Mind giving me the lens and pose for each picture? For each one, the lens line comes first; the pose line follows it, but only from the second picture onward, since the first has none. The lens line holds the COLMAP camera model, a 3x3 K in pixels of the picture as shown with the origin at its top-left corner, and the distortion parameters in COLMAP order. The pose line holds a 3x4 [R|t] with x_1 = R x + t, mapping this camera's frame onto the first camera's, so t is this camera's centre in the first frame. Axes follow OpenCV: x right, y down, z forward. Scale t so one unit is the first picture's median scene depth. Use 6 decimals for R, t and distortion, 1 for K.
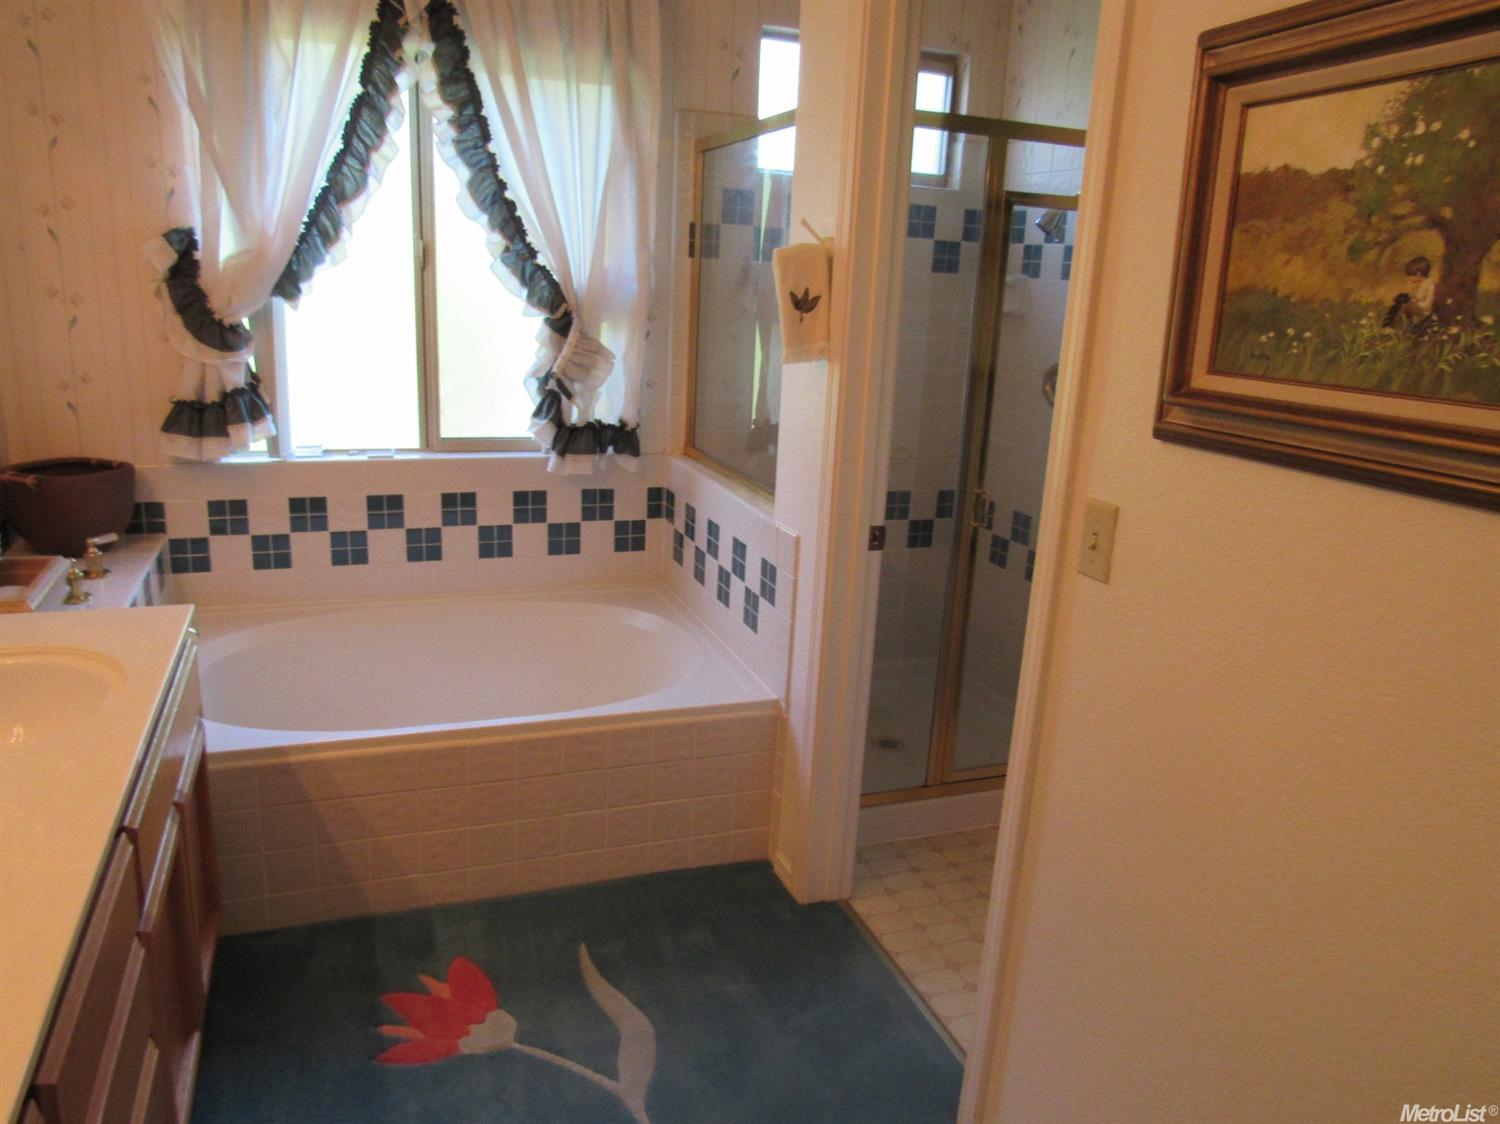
lens RADIAL K [[1053.5, 0, 751.9], [0, 1053.5, 537.2], [0, 0, 1]] dist [-0.006808, -0.003572]
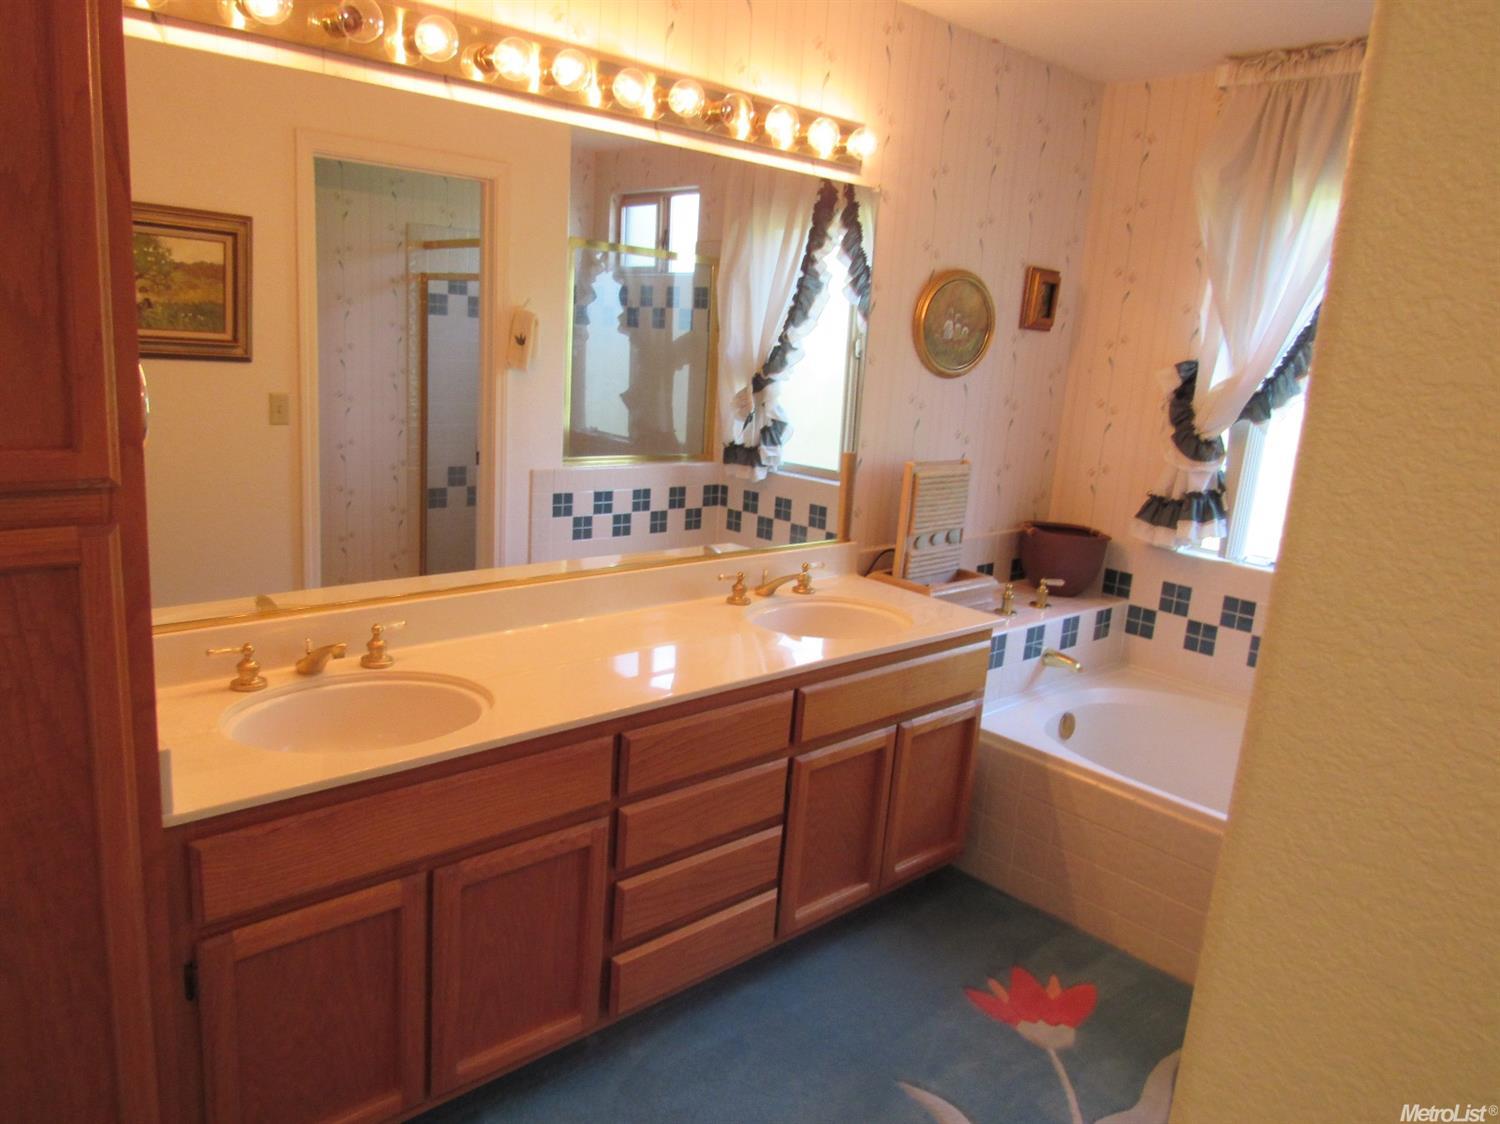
lens RADIAL K [[1085.4, 0, 748.4], [0, 1085.4, 567.7], [0, 0, 1]] dist [-0.019468, -0.001749]
pose [[0.367706, 0.187798, -0.910782, 0.455923], [-0.282436, 0.955686, 0.083030, -0.019057], [0.886015, 0.226707, 0.404452, 0.079804]]
